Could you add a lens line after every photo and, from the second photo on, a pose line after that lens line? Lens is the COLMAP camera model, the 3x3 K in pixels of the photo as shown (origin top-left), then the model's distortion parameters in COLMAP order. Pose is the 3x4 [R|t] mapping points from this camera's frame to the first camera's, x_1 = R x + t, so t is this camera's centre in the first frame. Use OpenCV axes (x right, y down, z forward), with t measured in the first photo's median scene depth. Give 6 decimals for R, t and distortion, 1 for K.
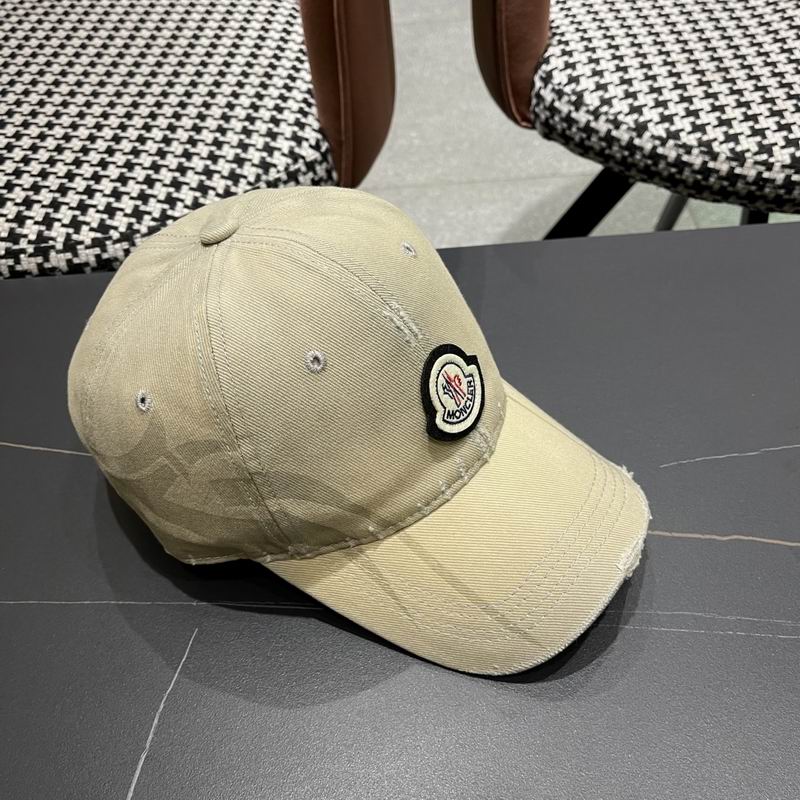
lens RADIAL K [[865.9, 0, 397.4], [0, 865.9, 406.6], [0, 0, 1]] dist [0.022214, 0.000000]
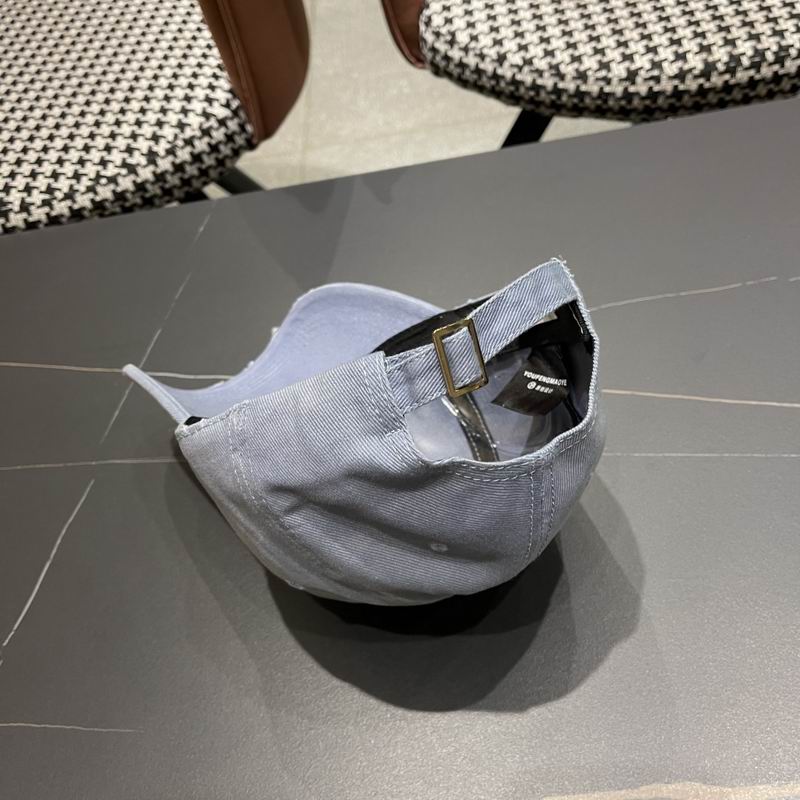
lens RADIAL K [[865.9, 0, 399.6], [0, 865.9, 418.0], [0, 0, 1]] dist [0.022214, 0.000000]
pose [[0.991633, -0.064455, -0.111849, 0.246768], [0.071081, 0.995881, 0.056290, 0.074197], [0.107760, -0.063769, 0.992130, -0.171931]]
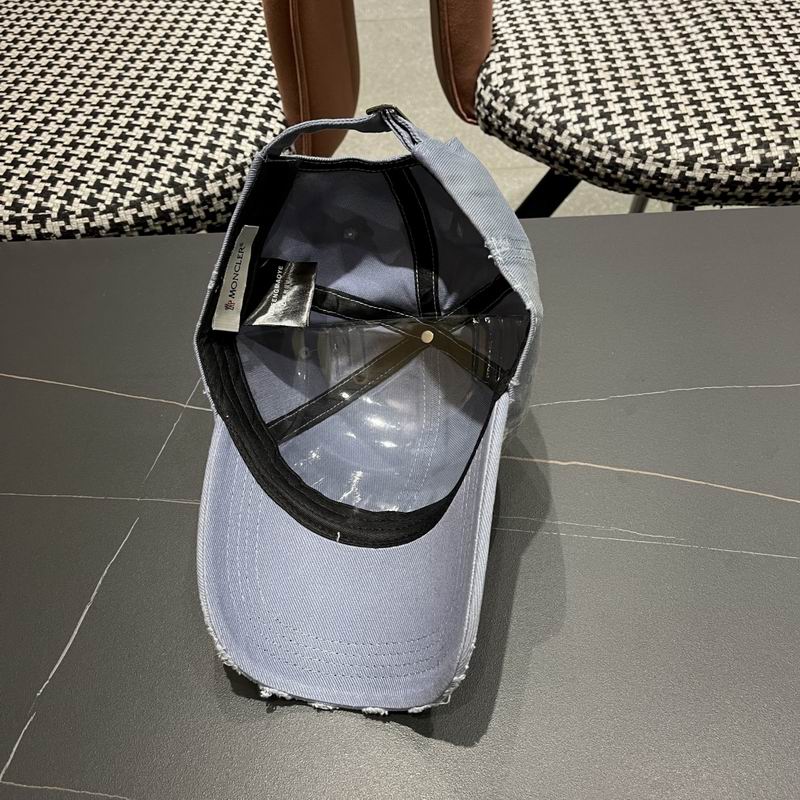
lens RADIAL K [[865.9, 0, 398.8], [0, 865.9, 400.6], [0, 0, 1]] dist [0.022214, 0.000000]
pose [[0.999005, 0.033283, -0.029674, 0.112896], [-0.033034, 0.999415, 0.008834, 0.038404], [0.029951, -0.007845, 0.999521, -0.157990]]
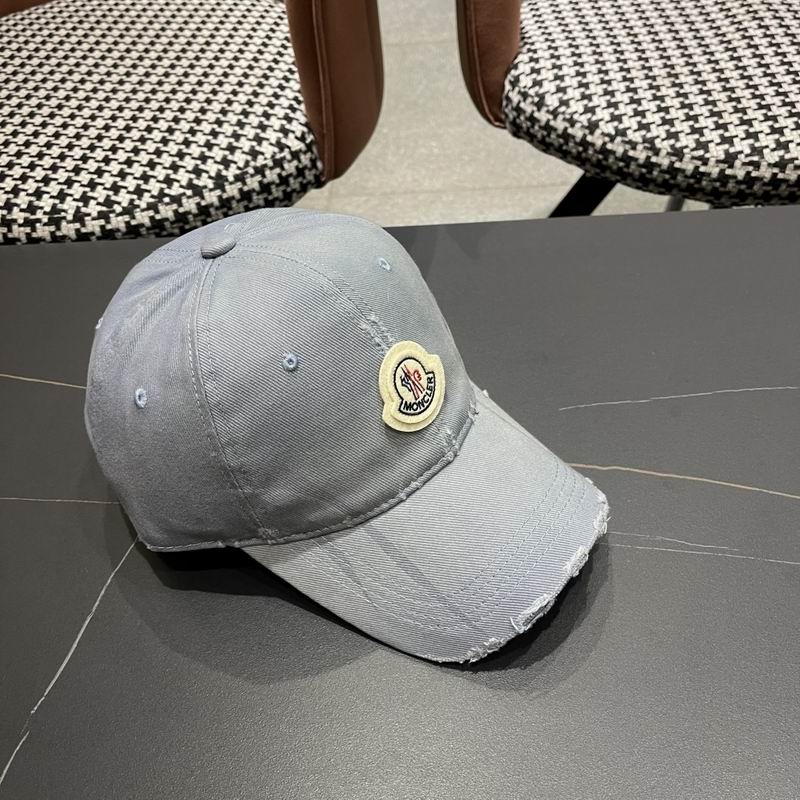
lens RADIAL K [[865.9, 0, 395.2], [0, 865.9, 393.6], [0, 0, 1]] dist [0.022214, 0.000000]
pose [[0.997540, 0.033673, -0.061487, 0.109592], [-0.035896, 0.998727, -0.035425, 0.067773], [0.060216, 0.037545, 0.997479, -0.104638]]
